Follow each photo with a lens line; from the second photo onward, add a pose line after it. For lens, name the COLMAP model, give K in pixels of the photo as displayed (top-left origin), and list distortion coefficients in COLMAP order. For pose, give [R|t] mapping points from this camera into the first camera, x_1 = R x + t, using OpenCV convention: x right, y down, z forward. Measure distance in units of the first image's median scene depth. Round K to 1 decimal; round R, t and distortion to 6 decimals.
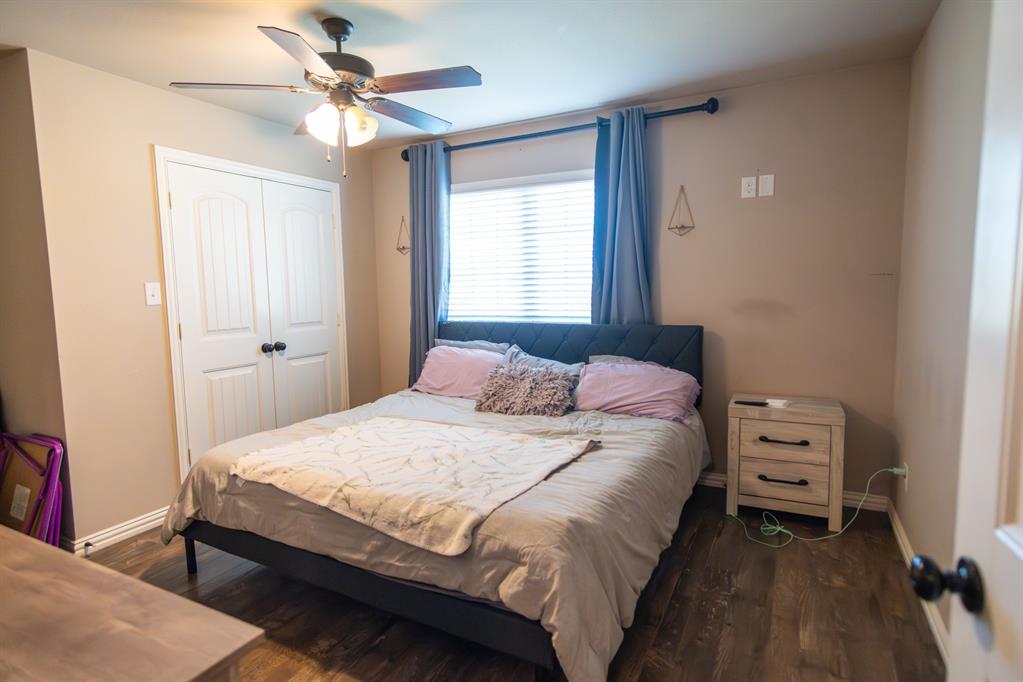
lens RADIAL K [[553.1, 0, 506.5], [0, 553.1, 335.5], [0, 0, 1]] dist [0.004189, 0.003616]
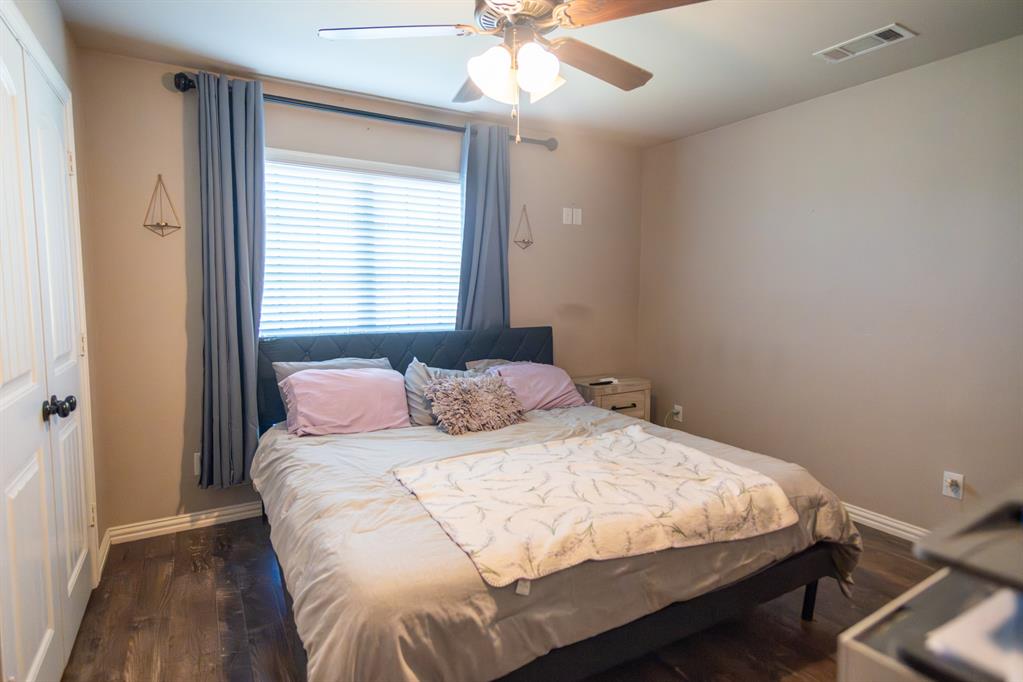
lens RADIAL K [[553.1, 0, 506.5], [0, 553.1, 335.5], [0, 0, 1]] dist [0.004189, 0.003616]
pose [[0.512119, -0.050774, 0.857412, -0.768940], [0.066230, 0.997613, 0.019518, -0.030281], [-0.856357, 0.046791, 0.514260, 0.505667]]
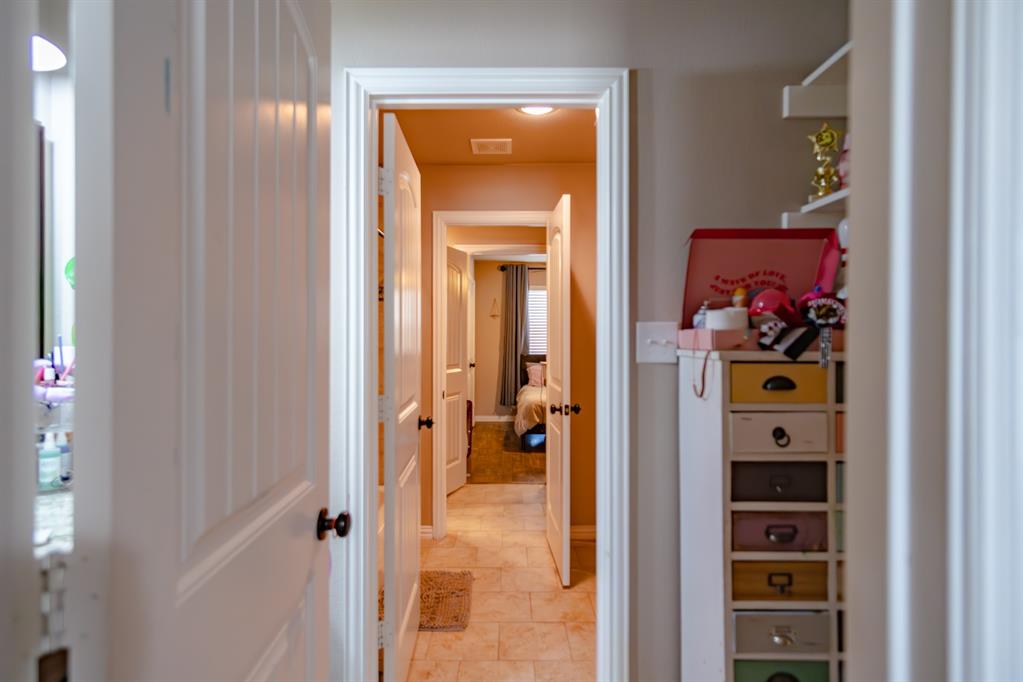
lens RADIAL K [[553.1, 0, 506.5], [0, 553.1, 335.5], [0, 0, 1]] dist [0.004189, 0.003616]
pose [[0.874998, 0.033019, 0.482999, -1.519513], [0.021152, 0.994111, -0.106279, 0.156714], [-0.483664, 0.103210, 0.869147, -0.917566]]
